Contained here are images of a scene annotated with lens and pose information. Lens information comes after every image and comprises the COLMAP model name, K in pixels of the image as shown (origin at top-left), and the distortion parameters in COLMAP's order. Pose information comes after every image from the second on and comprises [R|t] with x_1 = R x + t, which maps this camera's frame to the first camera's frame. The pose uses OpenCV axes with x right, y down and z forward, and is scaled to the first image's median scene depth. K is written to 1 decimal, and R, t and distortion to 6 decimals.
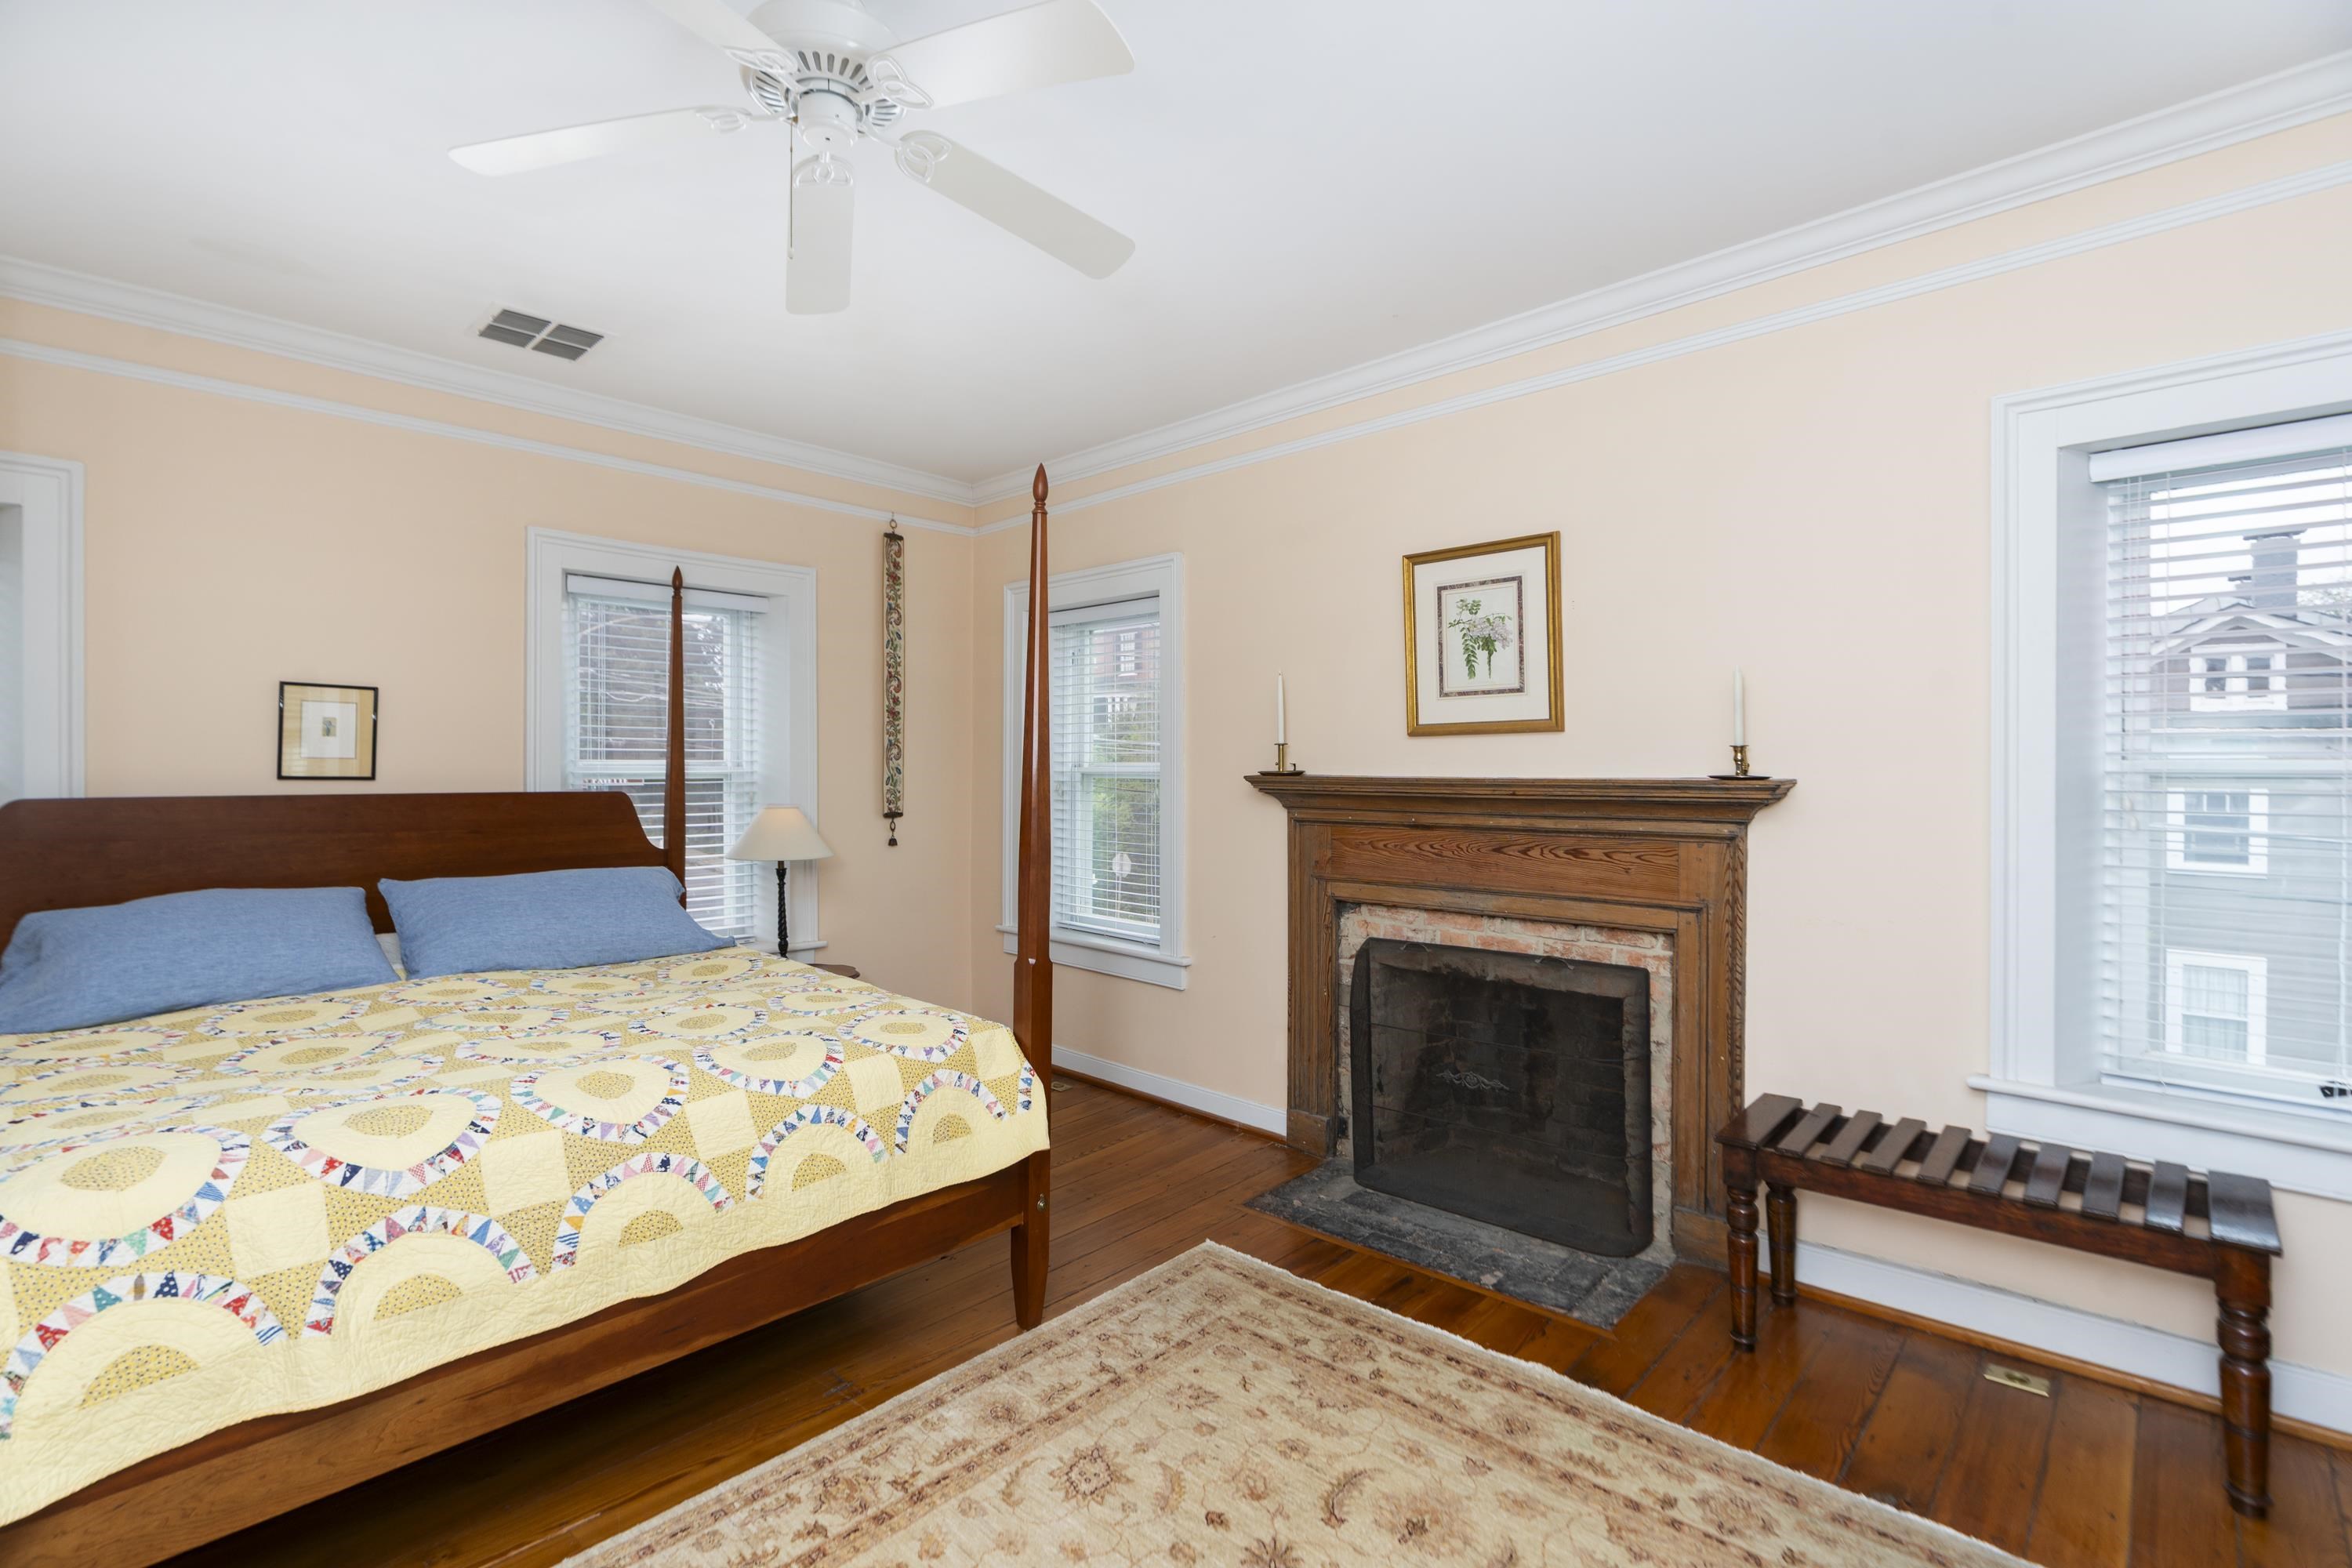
lens RADIAL K [[1081.2, 0, 1124.4], [0, 1081.2, 770.7], [0, 0, 1]] dist [0.002299, 0.000226]
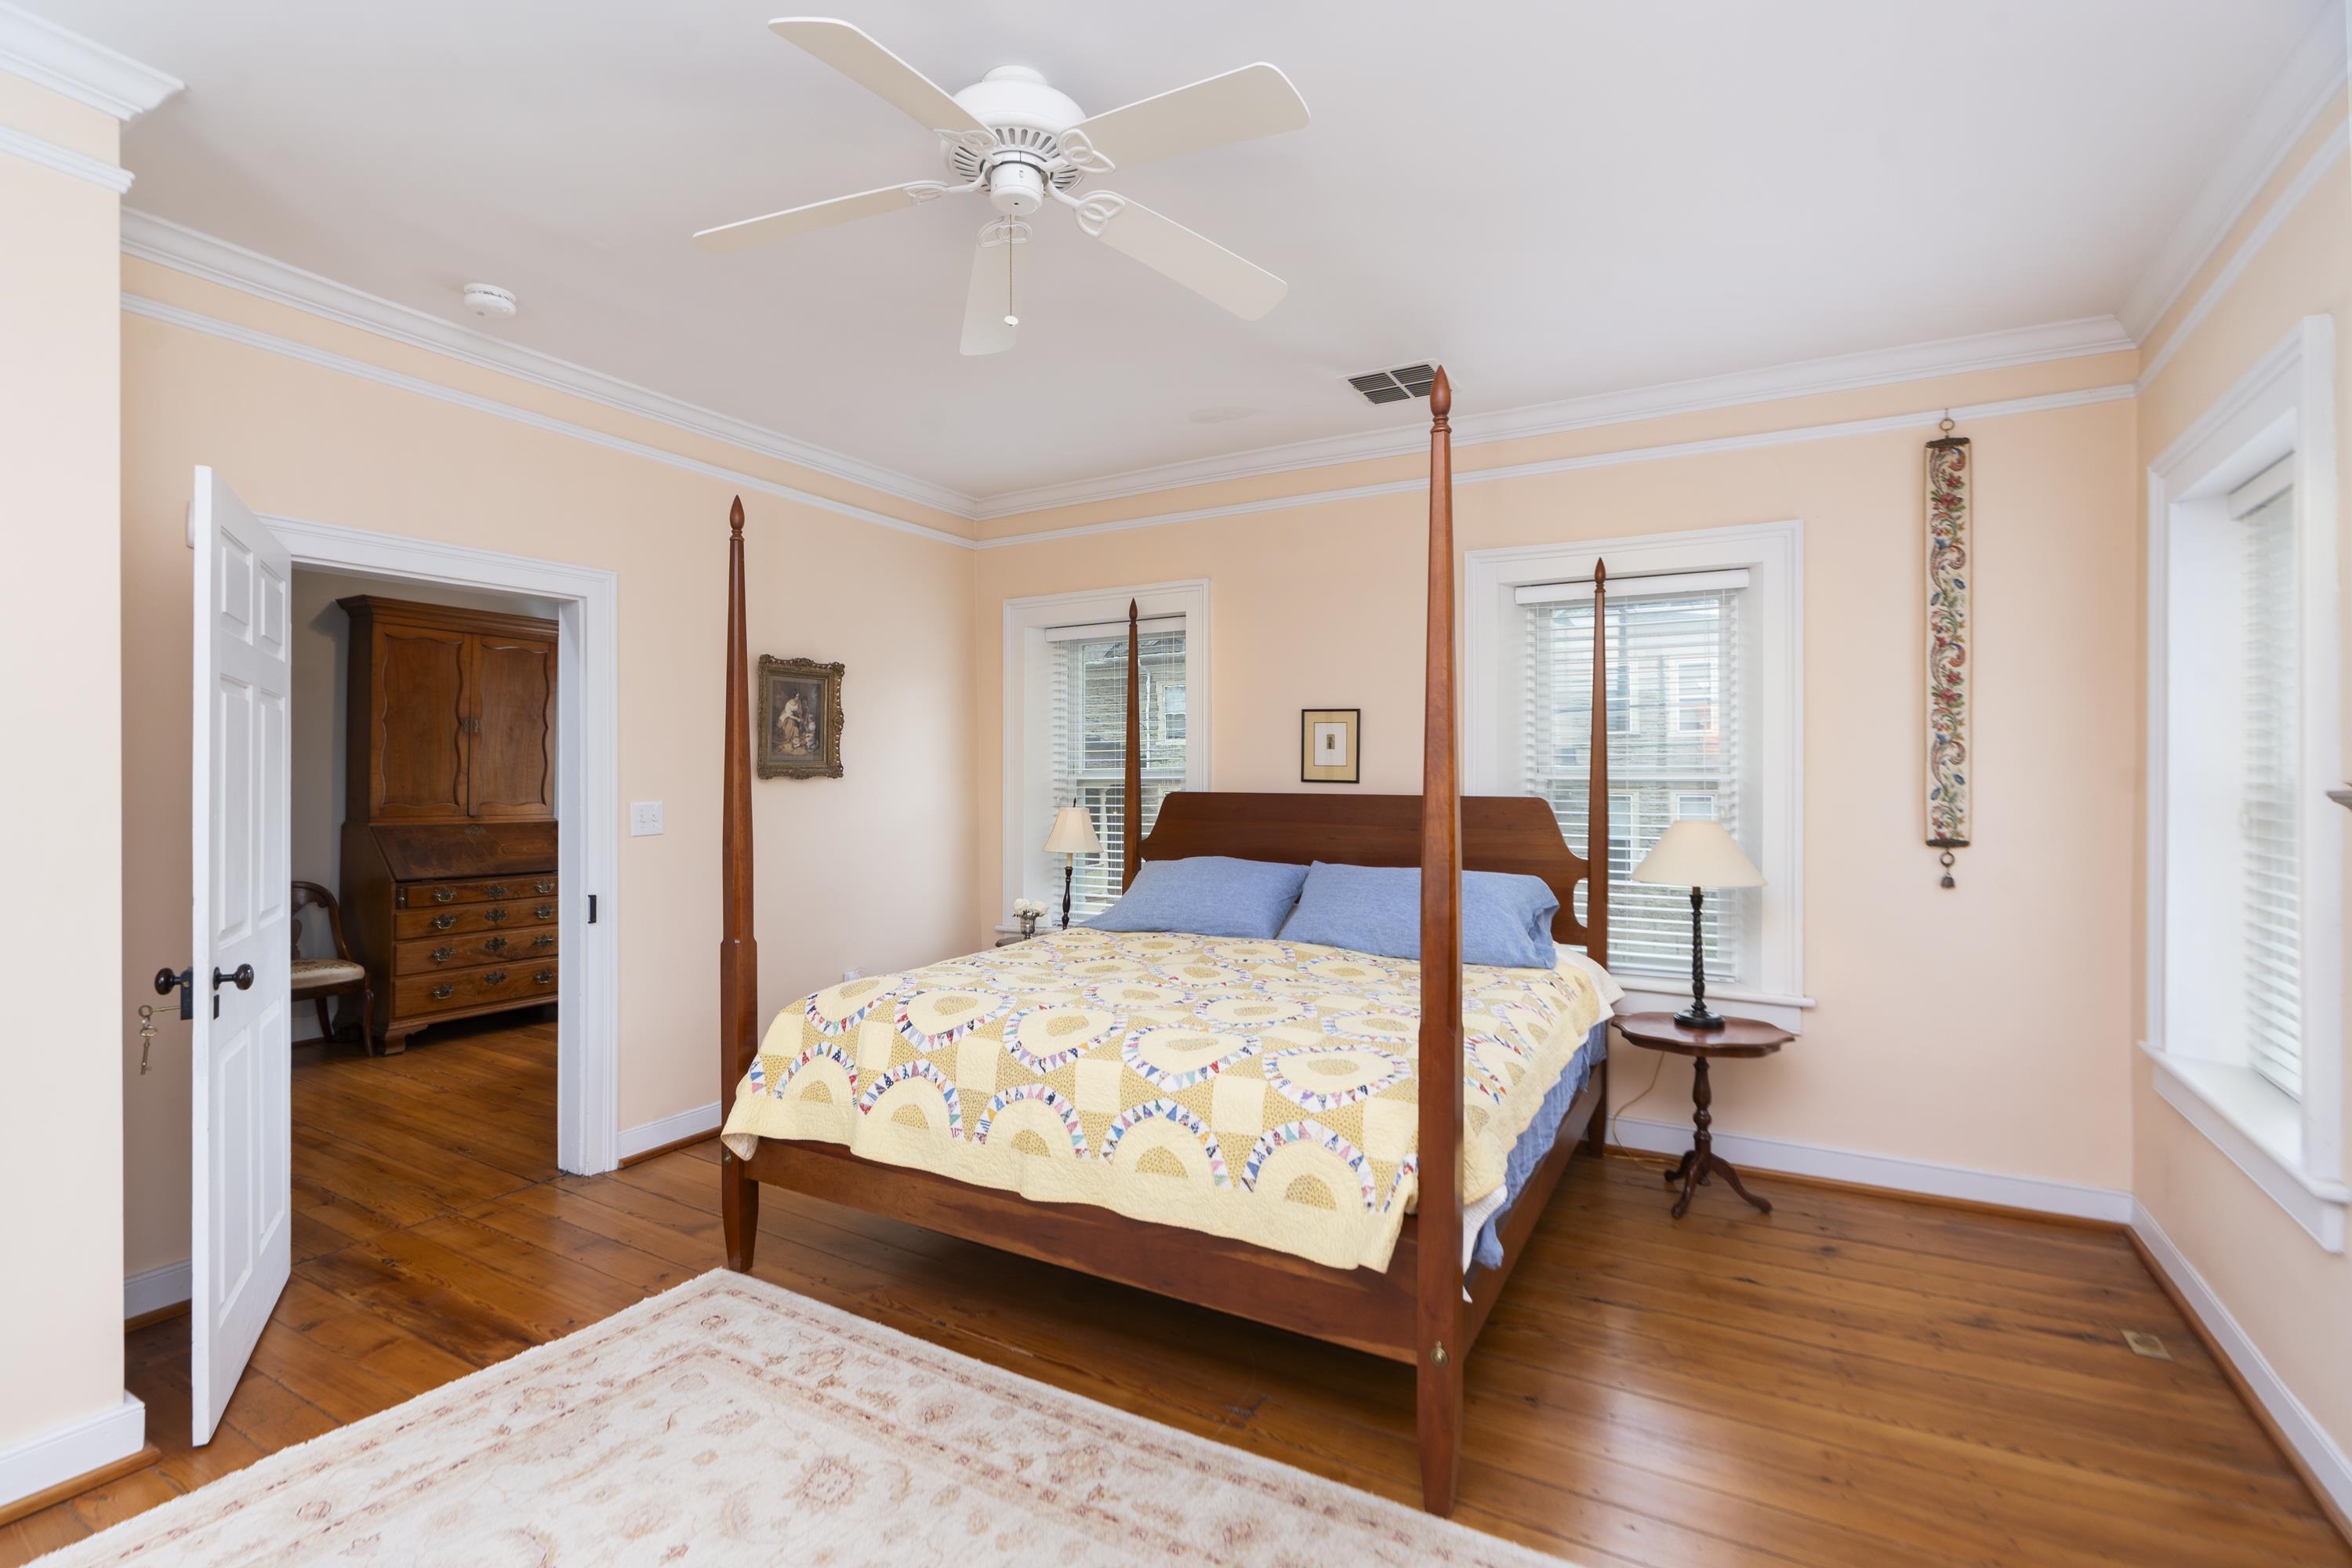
lens RADIAL K [[1081.2, 0, 1168.4], [0, 1081.2, 762.8], [0, 0, 1]] dist [0.002299, 0.000226]
pose [[0.260797, -0.007201, -0.965367, 0.655050], [-0.005739, 0.999943, -0.009010, -0.003138], [0.965377, 0.007890, 0.260740, 0.673216]]
